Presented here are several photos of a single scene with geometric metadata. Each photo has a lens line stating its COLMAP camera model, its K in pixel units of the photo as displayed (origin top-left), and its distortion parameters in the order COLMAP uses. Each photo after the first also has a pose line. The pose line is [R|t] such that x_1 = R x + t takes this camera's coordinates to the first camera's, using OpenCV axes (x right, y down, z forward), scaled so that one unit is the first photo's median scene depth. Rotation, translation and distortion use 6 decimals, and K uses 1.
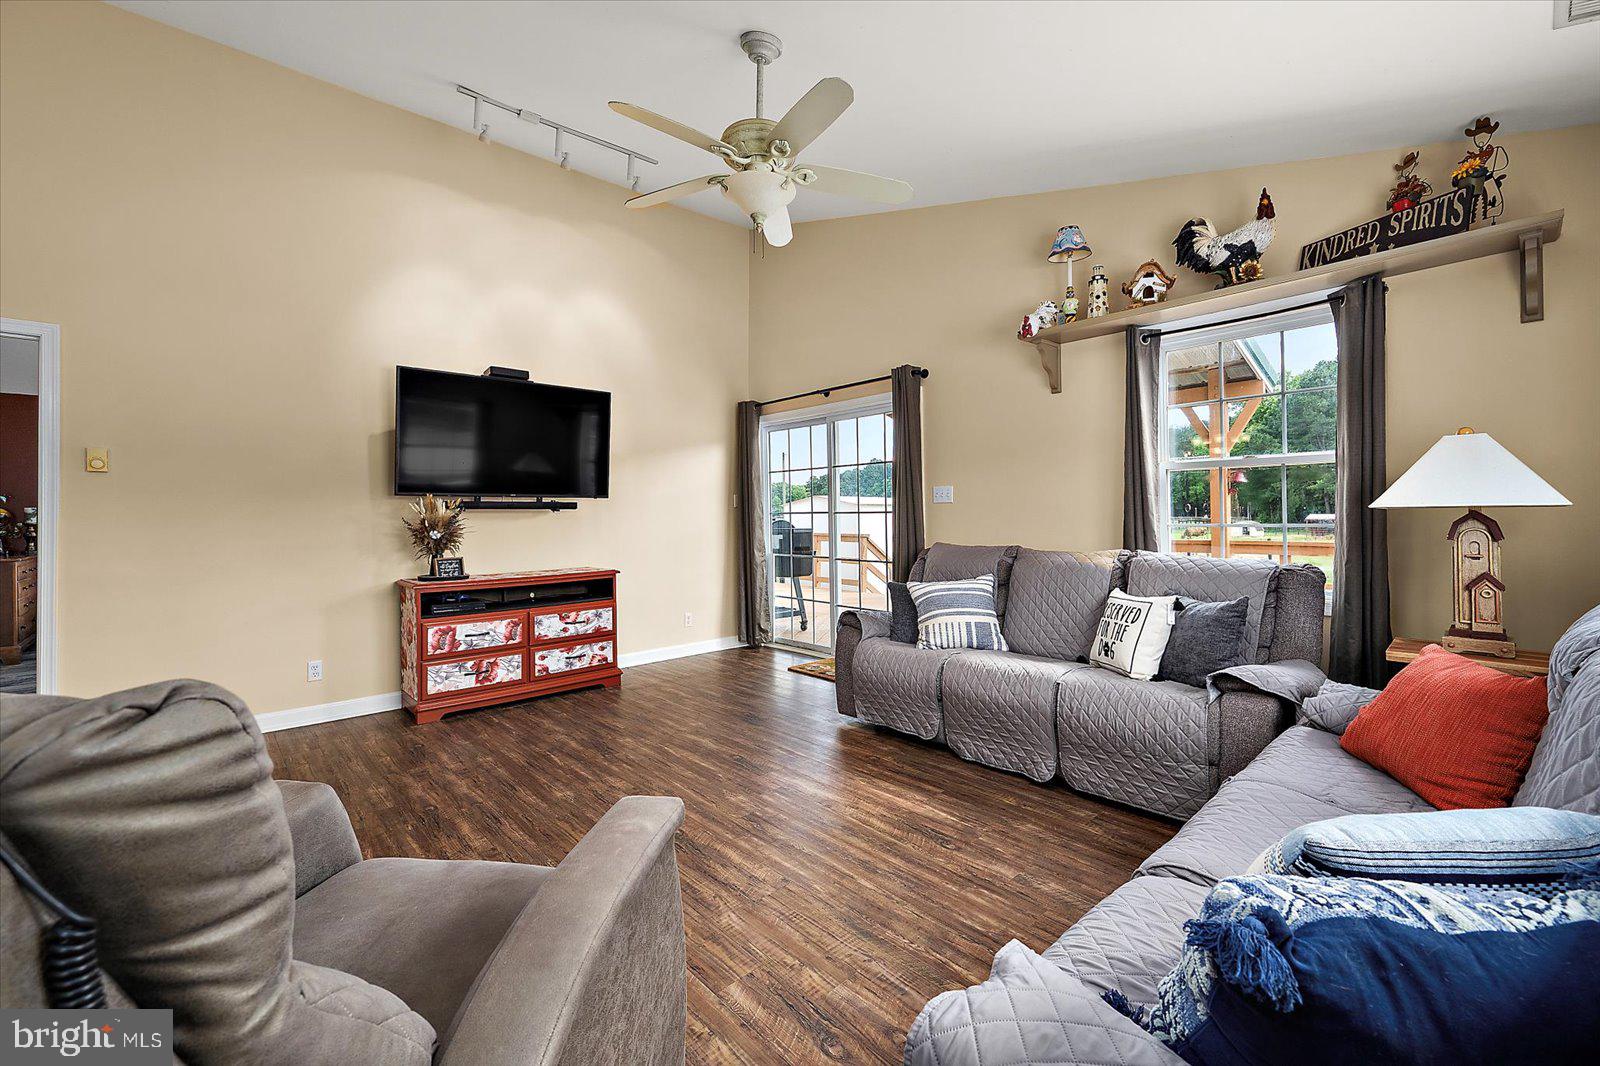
lens RADIAL K [[663.3, 0, 801.4], [0, 663.3, 508.6], [0, 0, 1]] dist [-0.000955, -0.000047]
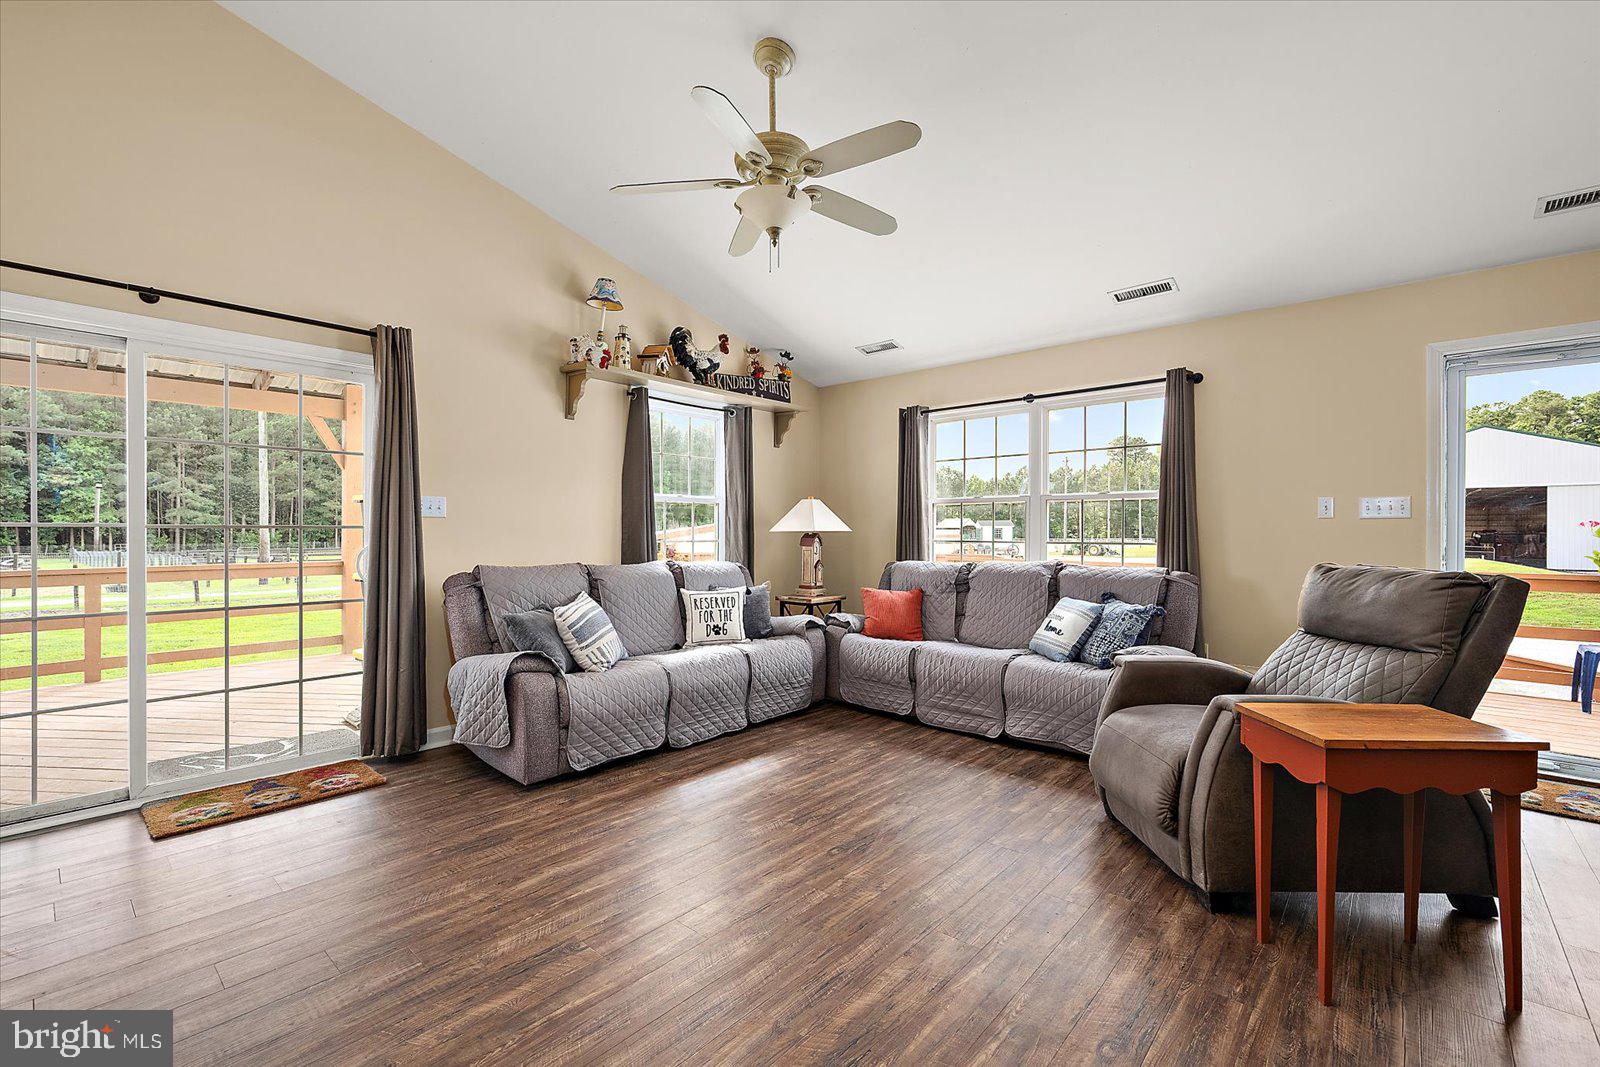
lens RADIAL K [[722.8, 0, 800.0], [0, 722.8, 533.5], [0, 0, 1]] dist [0.000725, 0.000113]
pose [[-0.130523, 0.006963, 0.991421, -1.136922], [-0.012331, 0.999887, -0.008646, 0.021686], [-0.991369, -0.013353, -0.130422, 1.087083]]
